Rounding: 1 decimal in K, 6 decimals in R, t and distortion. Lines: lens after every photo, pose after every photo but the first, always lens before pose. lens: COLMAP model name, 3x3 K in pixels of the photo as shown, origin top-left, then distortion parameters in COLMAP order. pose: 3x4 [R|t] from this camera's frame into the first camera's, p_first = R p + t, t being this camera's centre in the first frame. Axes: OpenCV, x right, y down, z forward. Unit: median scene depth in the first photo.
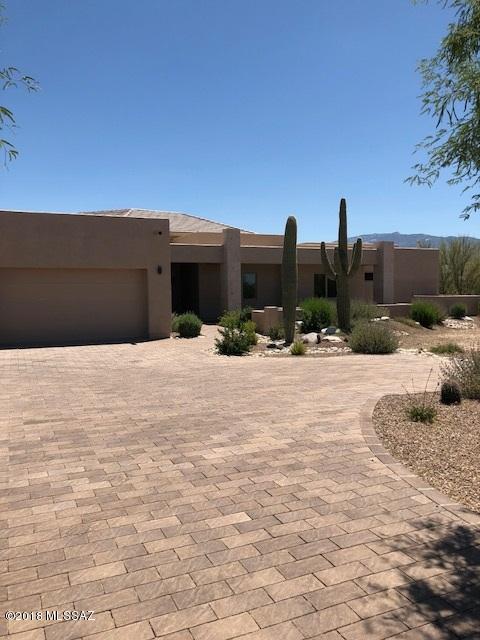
lens RADIAL K [[518.9, 0, 240.0], [0, 518.9, 320.0], [0, 0, 1]] dist [0.117972, -0.419773]
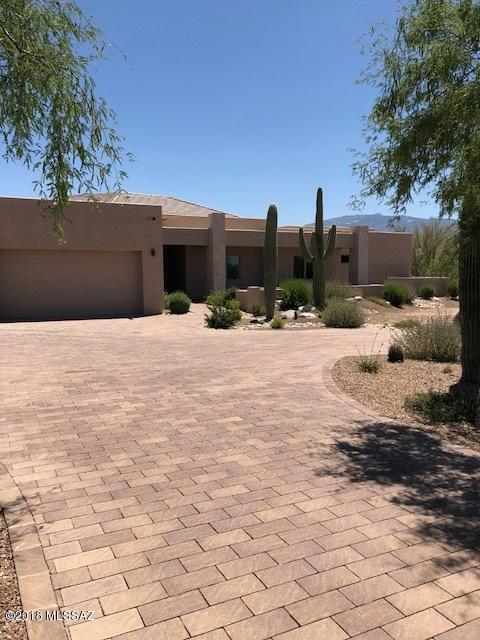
lens RADIAL K [[518.9, 0, 240.0], [0, 518.9, 320.0], [0, 0, 1]] dist [0.117972, -0.419773]
pose [[0.999350, 0.003600, 0.035879, -0.010257], [-0.004911, 0.999321, 0.036512, 0.006648], [-0.035723, -0.036665, 0.998689, -0.124048]]
